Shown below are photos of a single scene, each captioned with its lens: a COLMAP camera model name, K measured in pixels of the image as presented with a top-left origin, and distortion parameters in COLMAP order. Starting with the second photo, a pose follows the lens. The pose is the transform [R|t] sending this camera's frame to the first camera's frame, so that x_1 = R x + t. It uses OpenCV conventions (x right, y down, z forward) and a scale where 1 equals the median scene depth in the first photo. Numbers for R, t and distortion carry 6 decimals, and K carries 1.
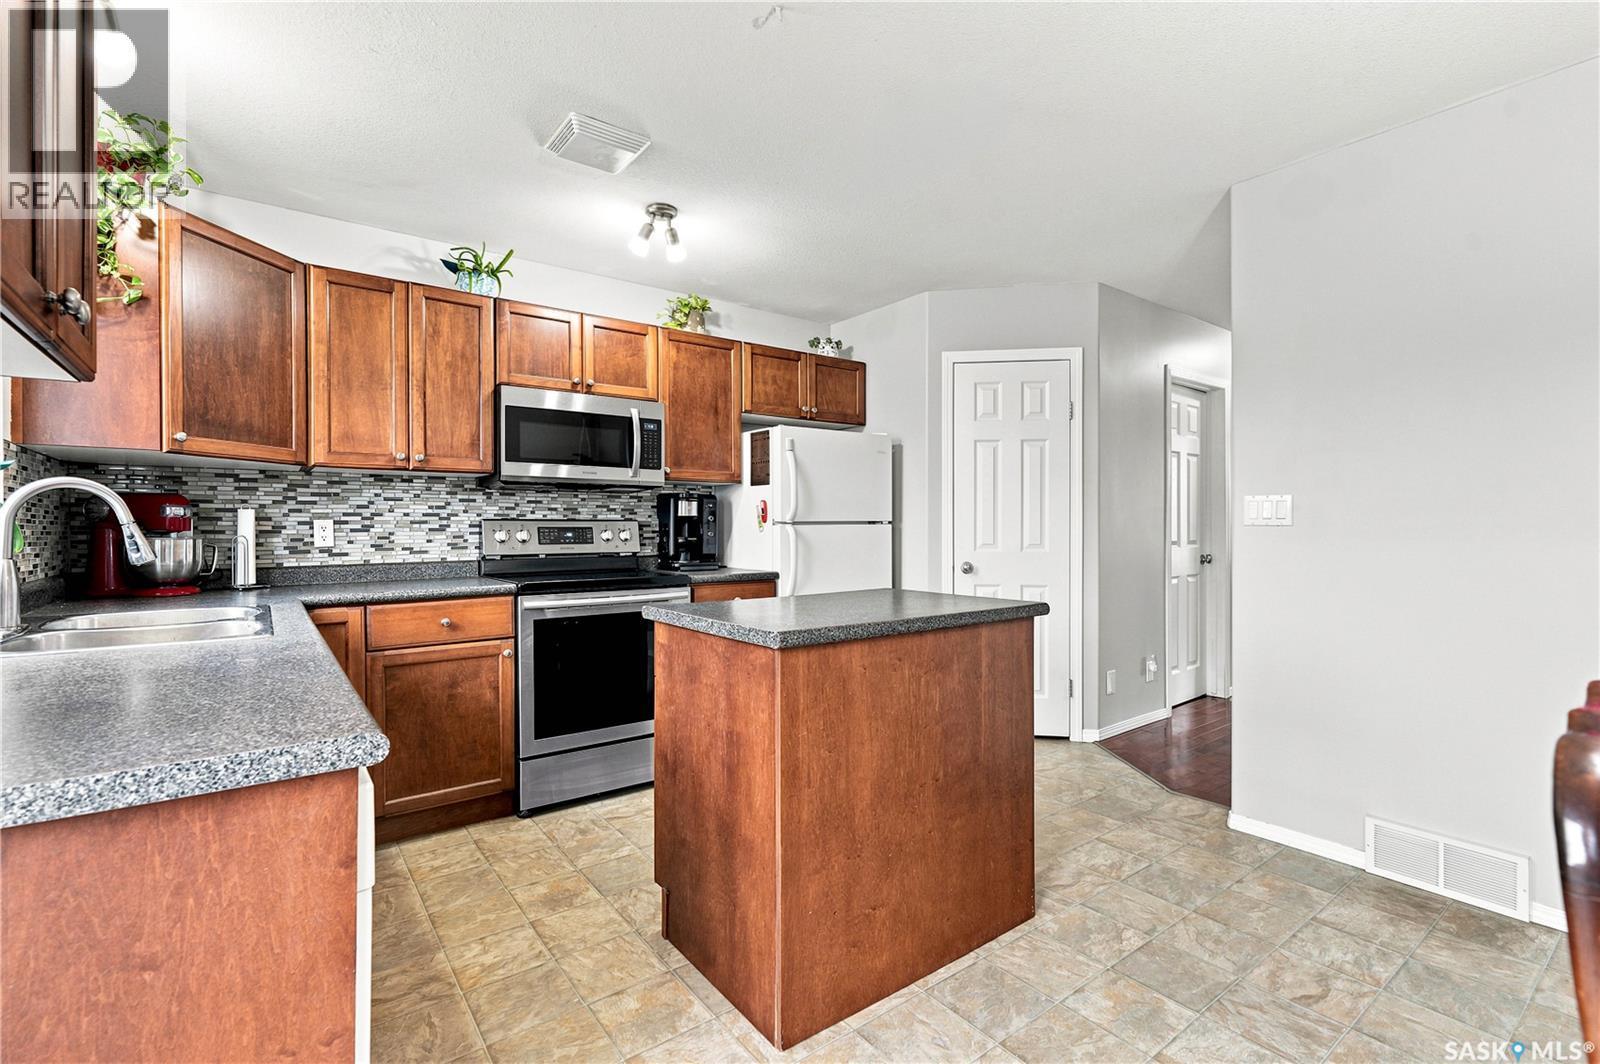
lens RADIAL K [[728.9, 0, 798.8], [0, 728.9, 526.1], [0, 0, 1]] dist [0.000101, 0.000725]
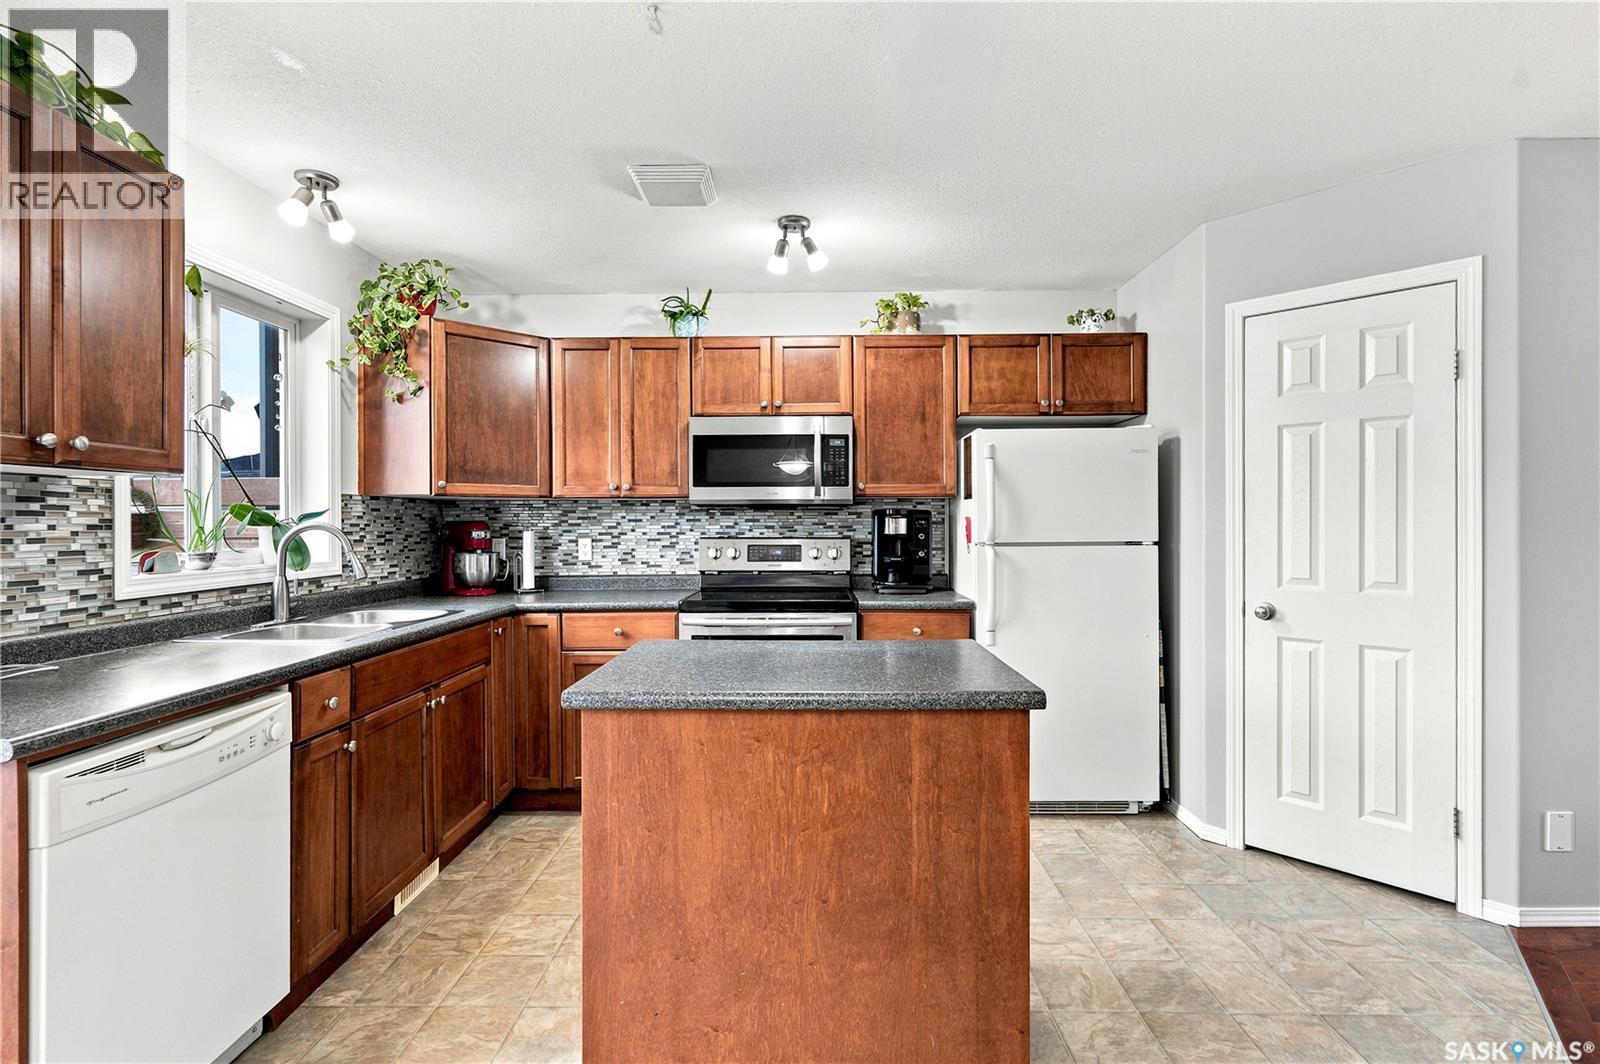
lens RADIAL K [[746.4, 0, 799.3], [0, 746.4, 523.3], [0, 0, 1]] dist [0.001259, 0.001370]
pose [[0.786132, 0.001382, -0.618057, 0.418349], [0.001232, 0.999992, 0.003803, -0.038466], [0.618057, -0.003751, 0.786124, 0.222685]]
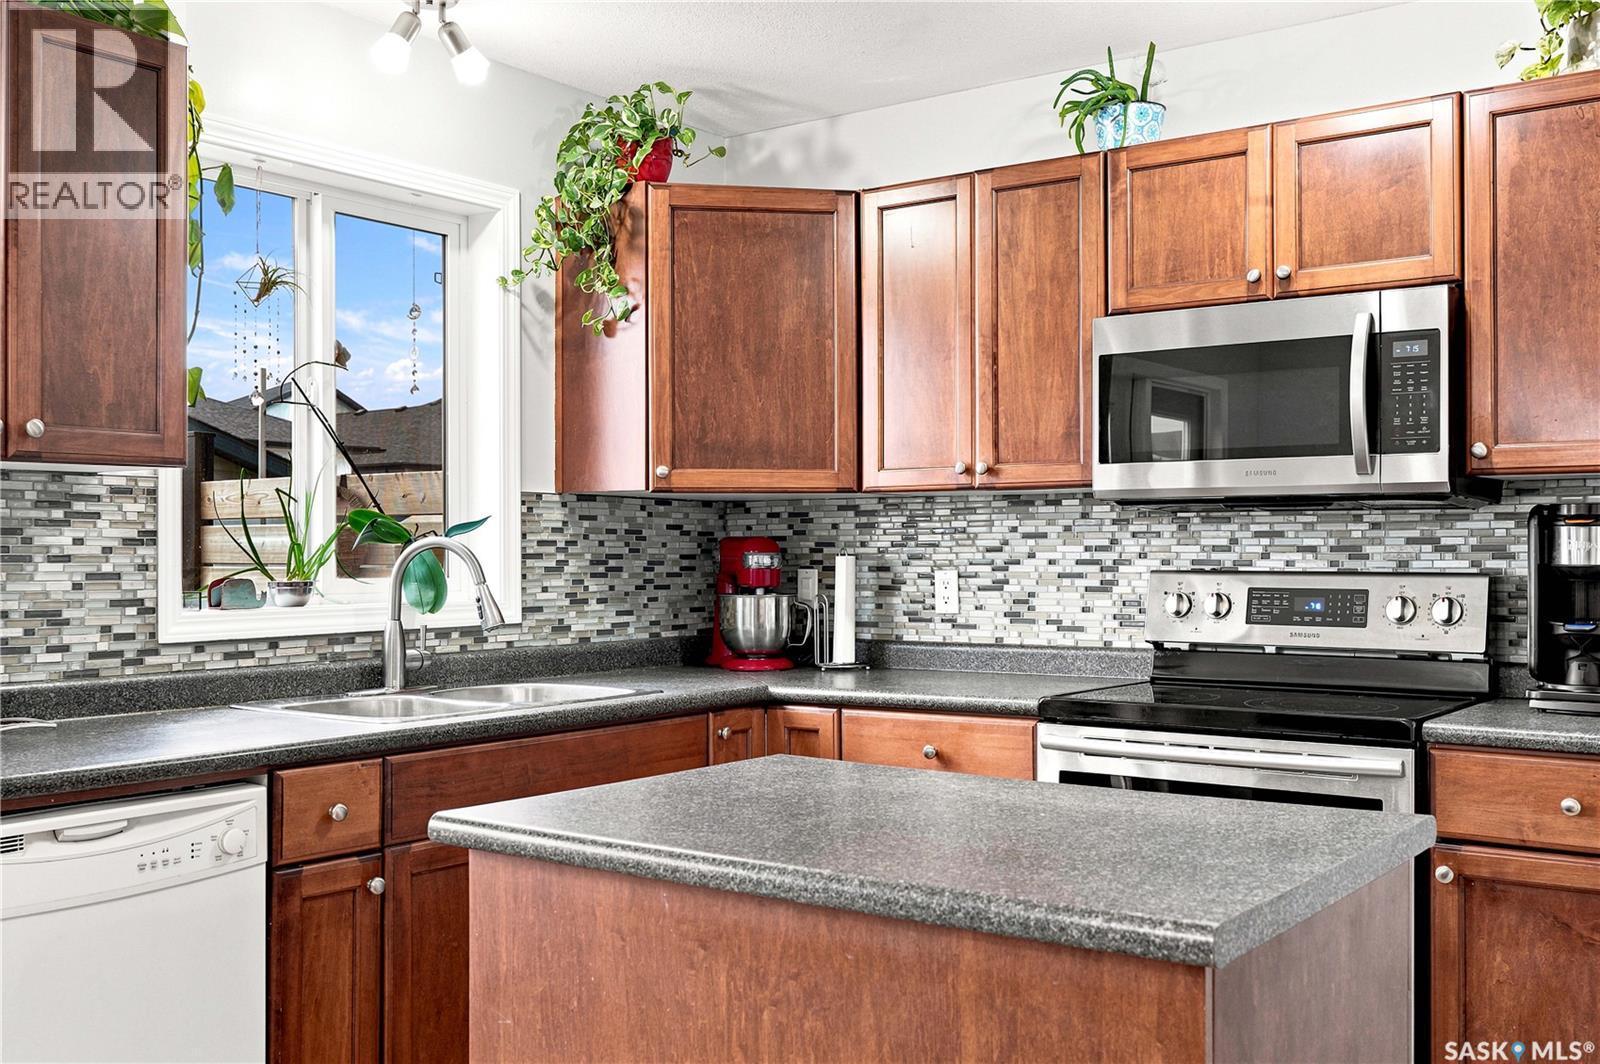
lens RADIAL K [[1578.9, 0, 800.0], [0, 1578.9, 532.0], [0, 0, 1]] dist [0.010526, 0.008017]
pose [[0.288705, -0.009111, -0.957375, 0.625885], [0.001283, 0.999958, -0.009129, -0.029677], [0.957417, 0.001408, 0.288704, 0.474531]]
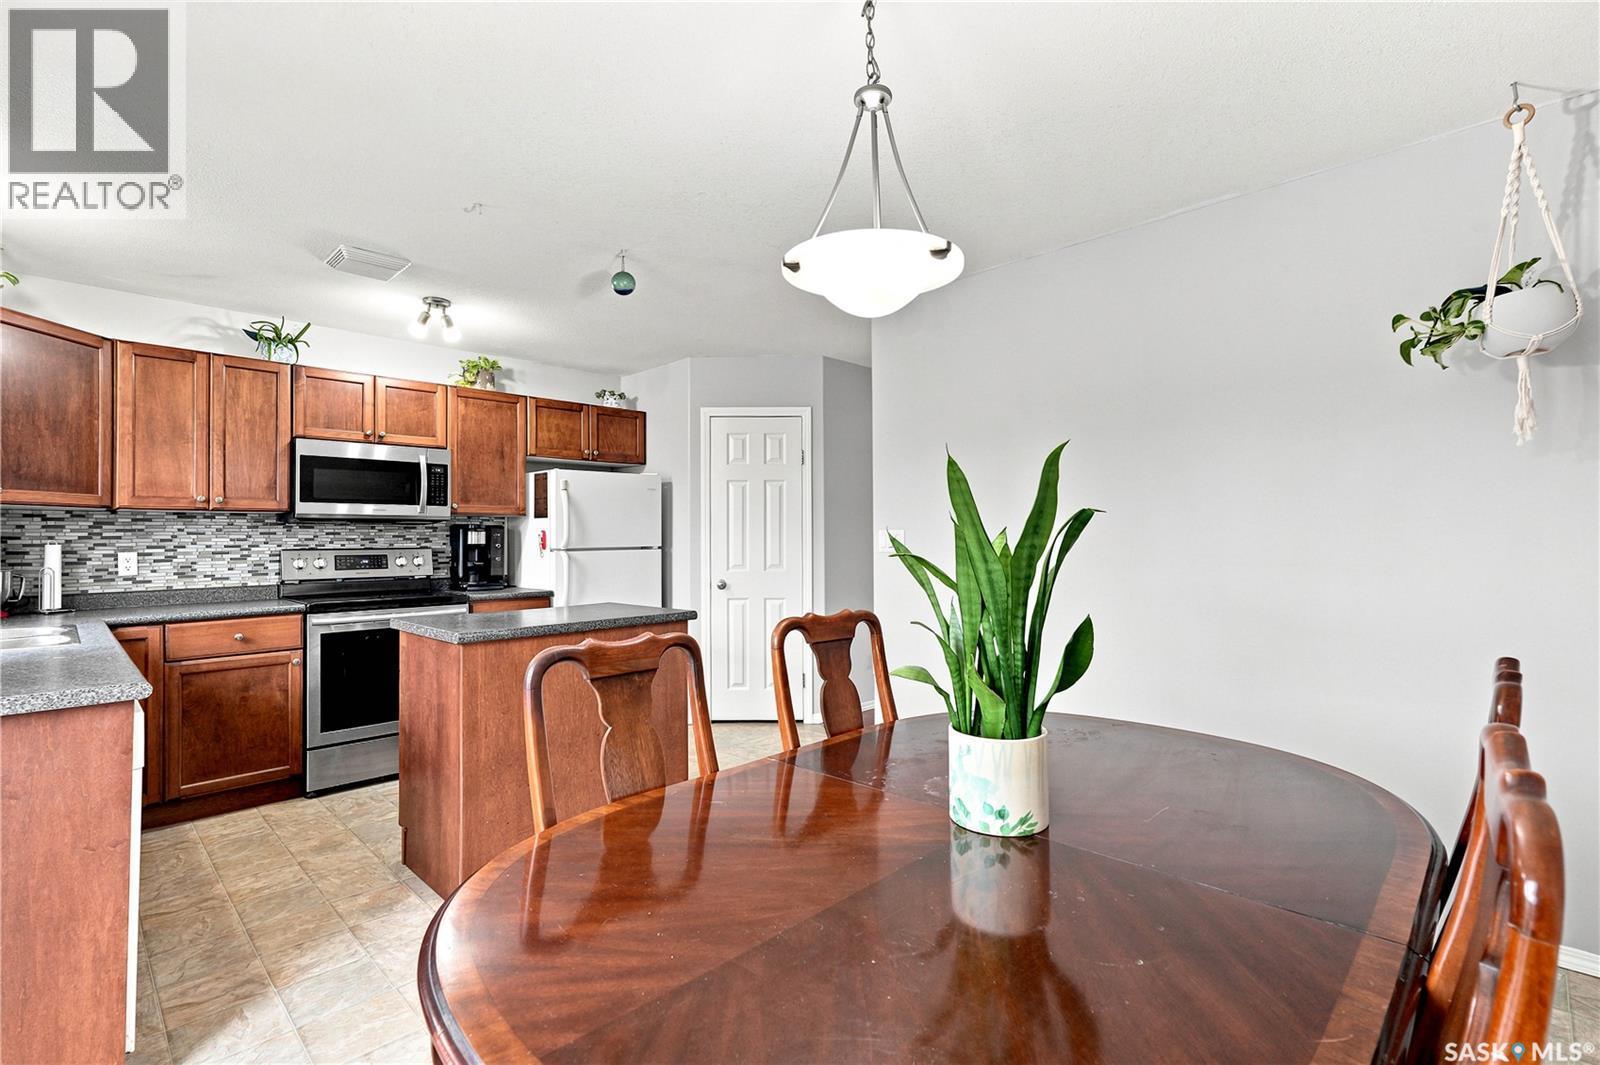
lens RADIAL K [[746.4, 0, 799.3], [0, 746.4, 523.8], [0, 0, 1]] dist [0.001259, 0.001370]
pose [[0.989367, -0.002155, 0.145425, 0.233001], [0.005124, 0.999786, -0.020041, -0.024230], [-0.145350, 0.020573, 0.989166, -0.334968]]
